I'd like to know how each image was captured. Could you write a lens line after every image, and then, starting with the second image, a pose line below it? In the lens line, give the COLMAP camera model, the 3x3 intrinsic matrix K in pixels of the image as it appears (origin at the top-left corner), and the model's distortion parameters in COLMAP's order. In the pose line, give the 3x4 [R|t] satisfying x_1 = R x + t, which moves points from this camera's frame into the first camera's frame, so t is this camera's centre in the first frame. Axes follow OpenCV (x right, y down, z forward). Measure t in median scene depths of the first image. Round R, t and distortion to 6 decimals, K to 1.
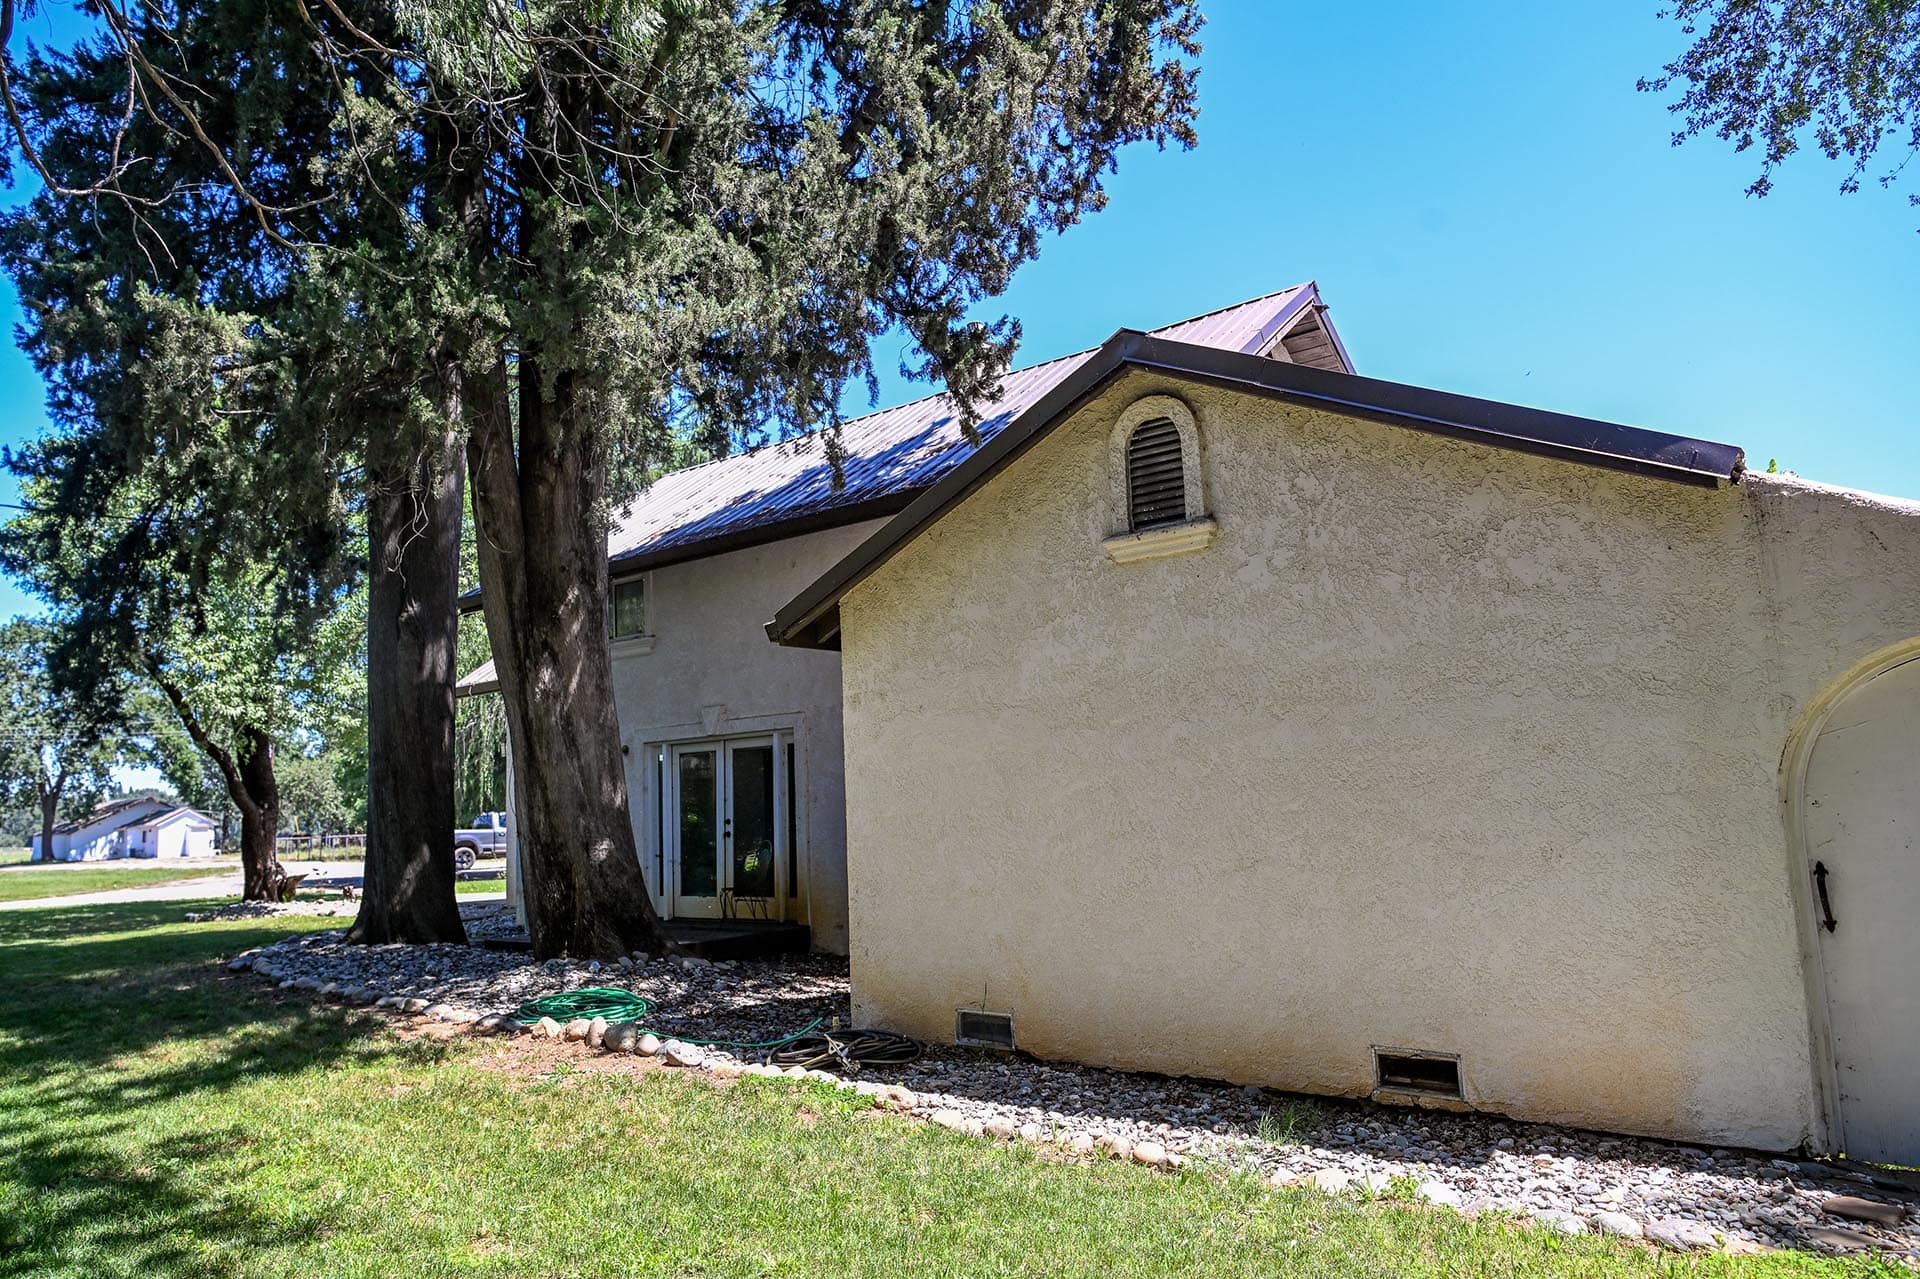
lens RADIAL K [[1322.2, 0, 957.8], [0, 1322.2, 632.5], [0, 0, 1]] dist [0.001015, 0.004115]
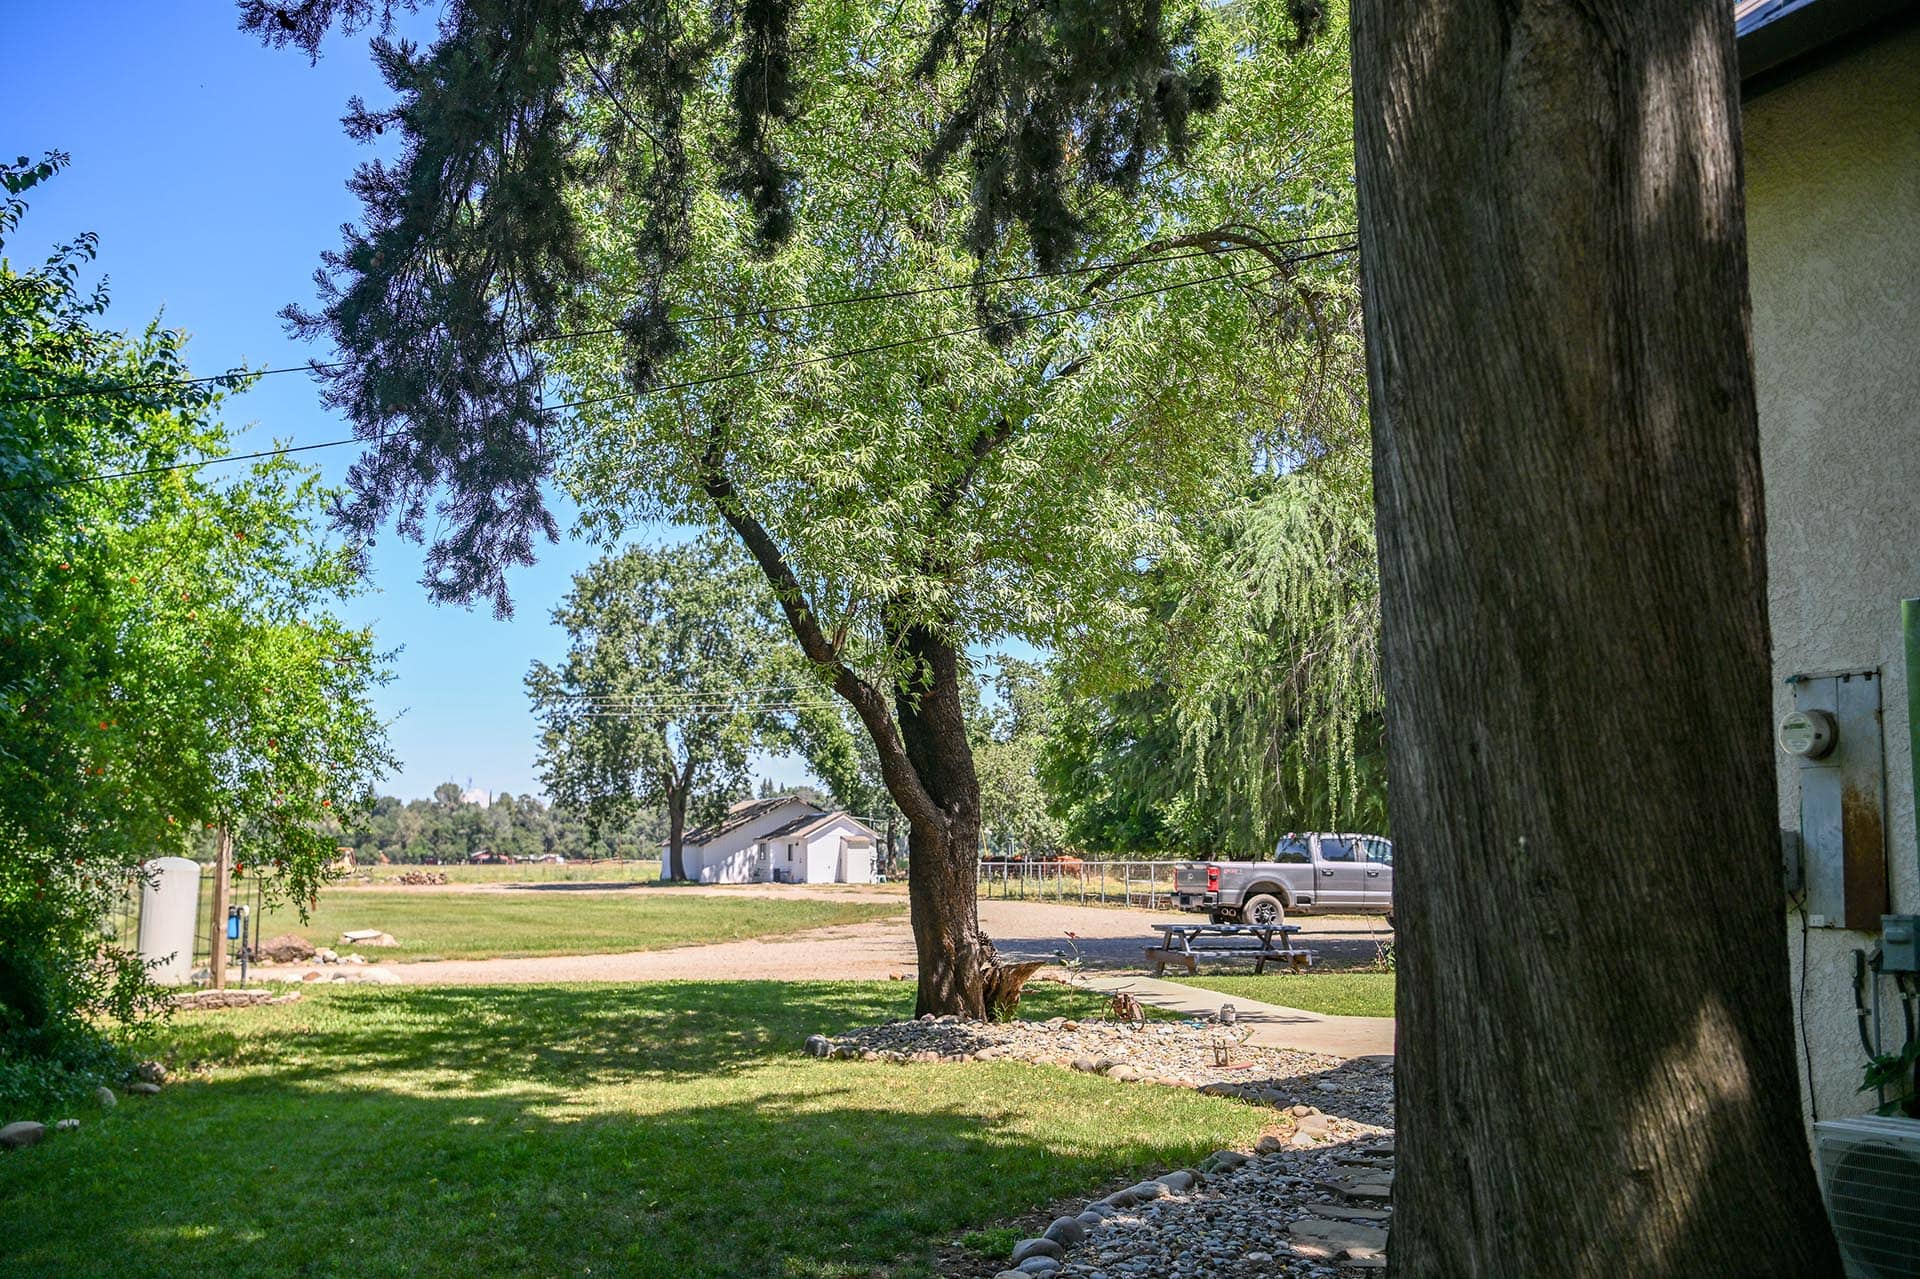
lens RADIAL K [[1978.5, 0, 960.0], [0, 1978.5, 639.5], [0, 0, 1]] dist [0.002607, 0.005585]
pose [[0.892169, -0.016839, -0.451388, -0.062893], [0.033191, 0.999047, 0.028331, 0.015700], [0.450481, -0.040258, 0.891878, 0.116733]]
